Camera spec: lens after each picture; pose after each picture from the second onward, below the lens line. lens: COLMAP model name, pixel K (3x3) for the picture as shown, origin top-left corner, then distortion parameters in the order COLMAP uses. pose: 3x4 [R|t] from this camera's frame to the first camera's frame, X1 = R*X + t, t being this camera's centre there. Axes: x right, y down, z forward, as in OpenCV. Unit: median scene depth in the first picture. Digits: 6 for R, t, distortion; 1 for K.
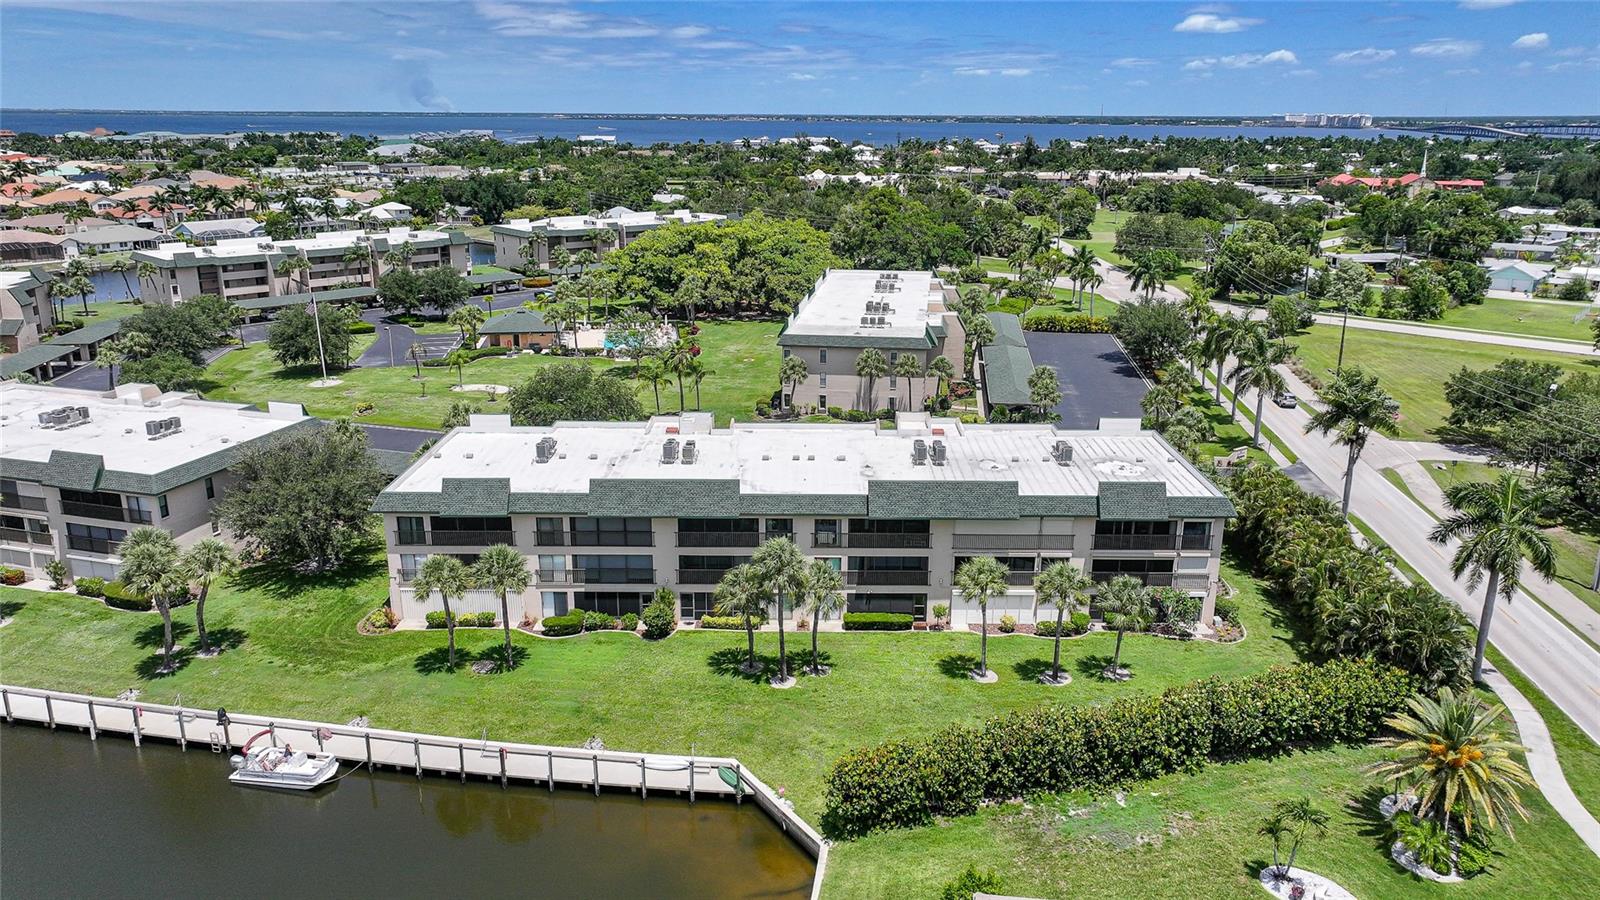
lens RADIAL K [[1120.2, 0, 809.0], [0, 1120.2, 439.1], [0, 0, 1]] dist [-0.000663, 0.013415]
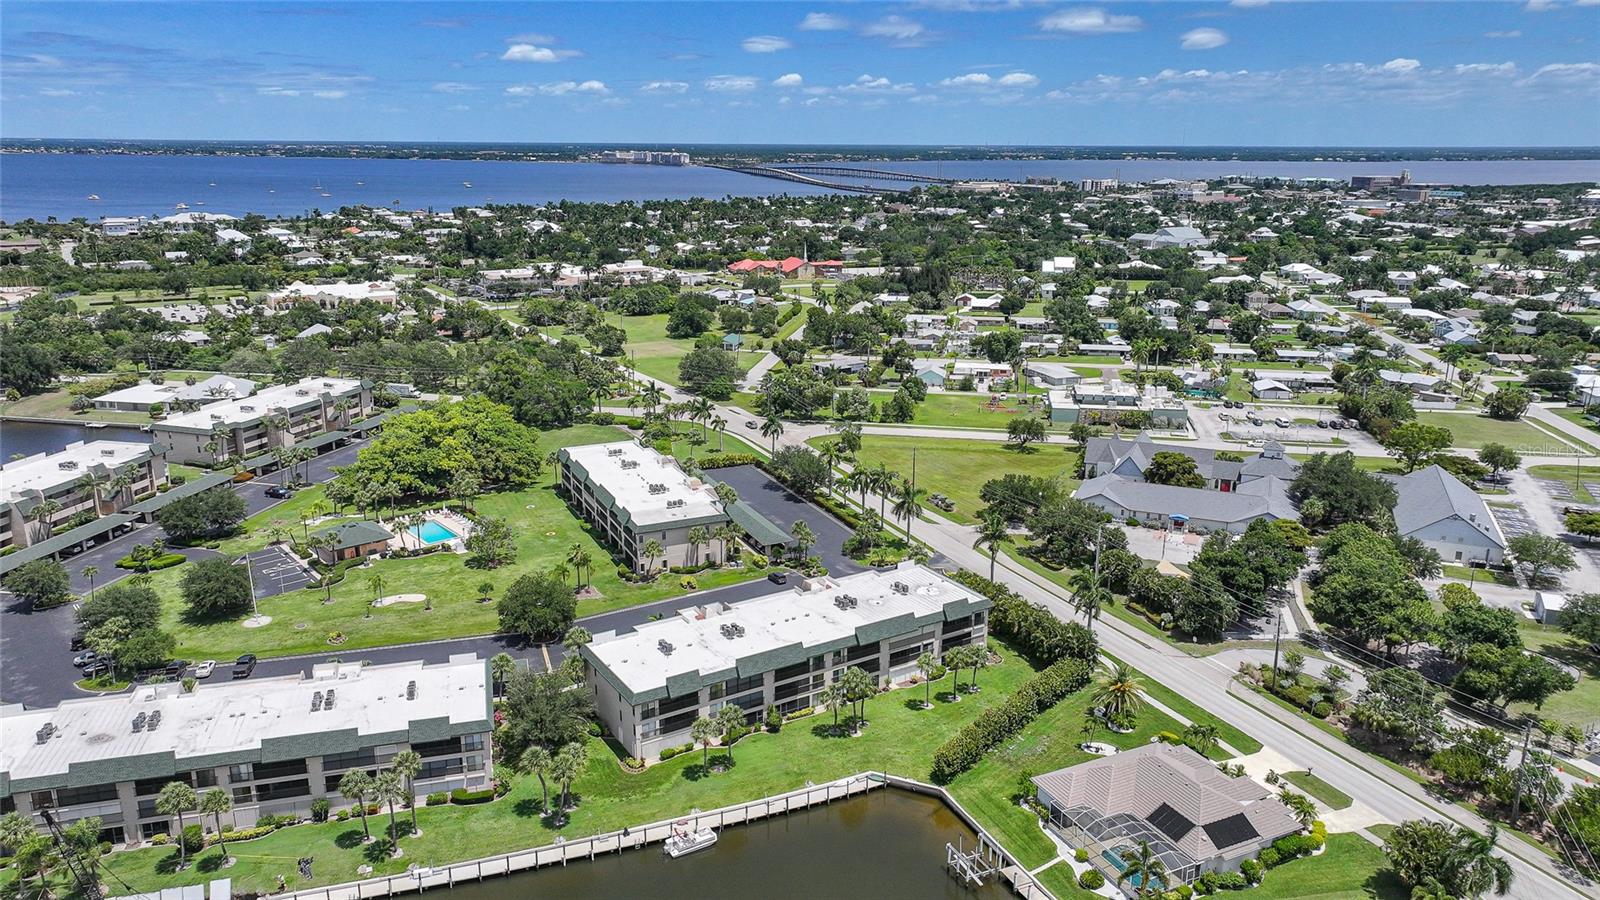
lens RADIAL K [[1120.2, 0, 809.0], [0, 1120.2, 439.1], [0, 0, 1]] dist [-0.000663, 0.013415]
pose [[0.843311, -0.137246, 0.519606, -1.005162], [0.147095, 0.988867, 0.022463, -0.352212], [-0.516904, 0.057488, 0.854111, -0.707274]]
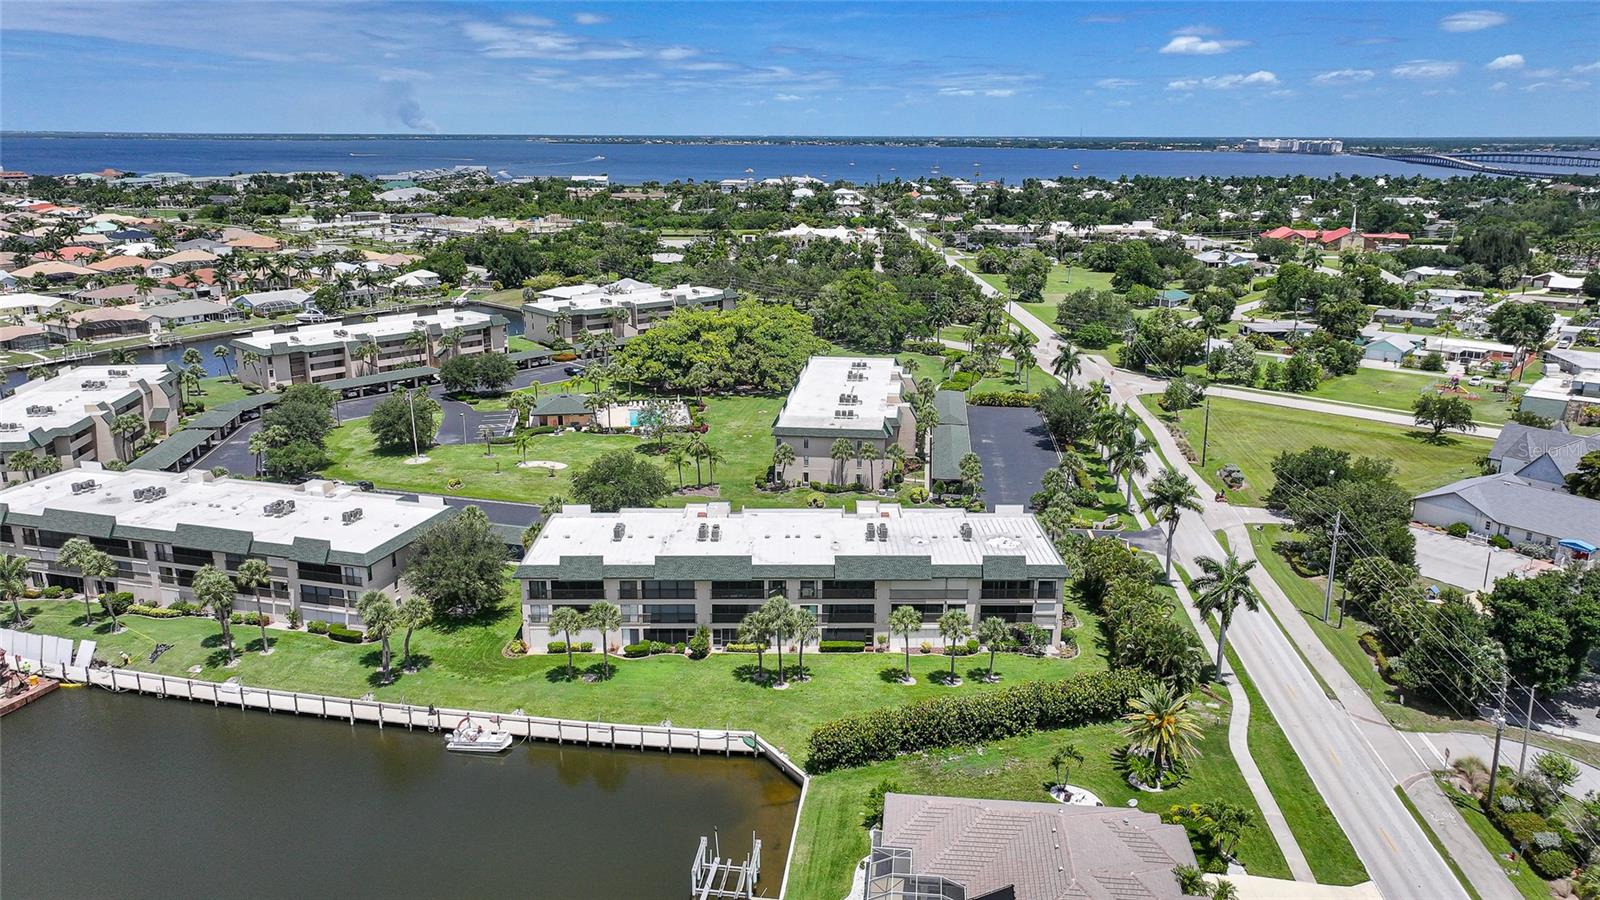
lens RADIAL K [[1120.2, 0, 809.0], [0, 1120.2, 439.1], [0, 0, 1]] dist [-0.000663, 0.013415]
pose [[0.999902, -0.005141, 0.013008, -0.002023], [0.005354, 0.999851, -0.016421, -0.096235], [-0.012922, 0.016489, 0.999781, -0.536398]]
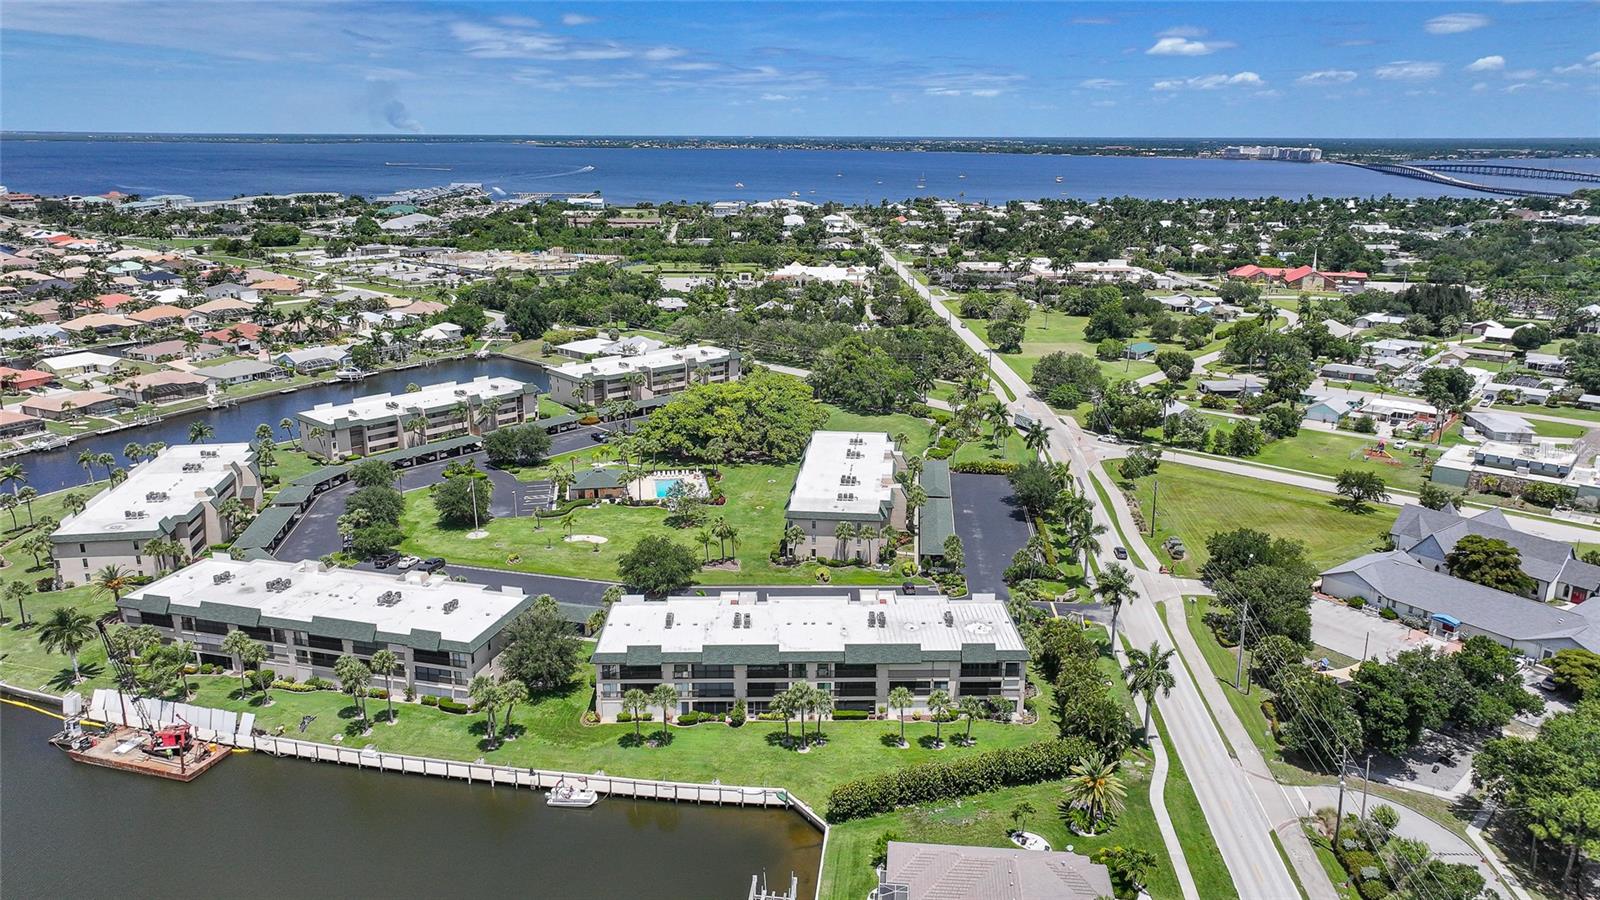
lens RADIAL K [[1120.2, 0, 809.0], [0, 1120.2, 439.1], [0, 0, 1]] dist [-0.000663, 0.013415]
pose [[0.999659, -0.008051, 0.024848, -0.053600], [0.008435, 0.999846, -0.015402, -0.283459], [-0.024720, 0.015606, 0.999573, -0.935166]]
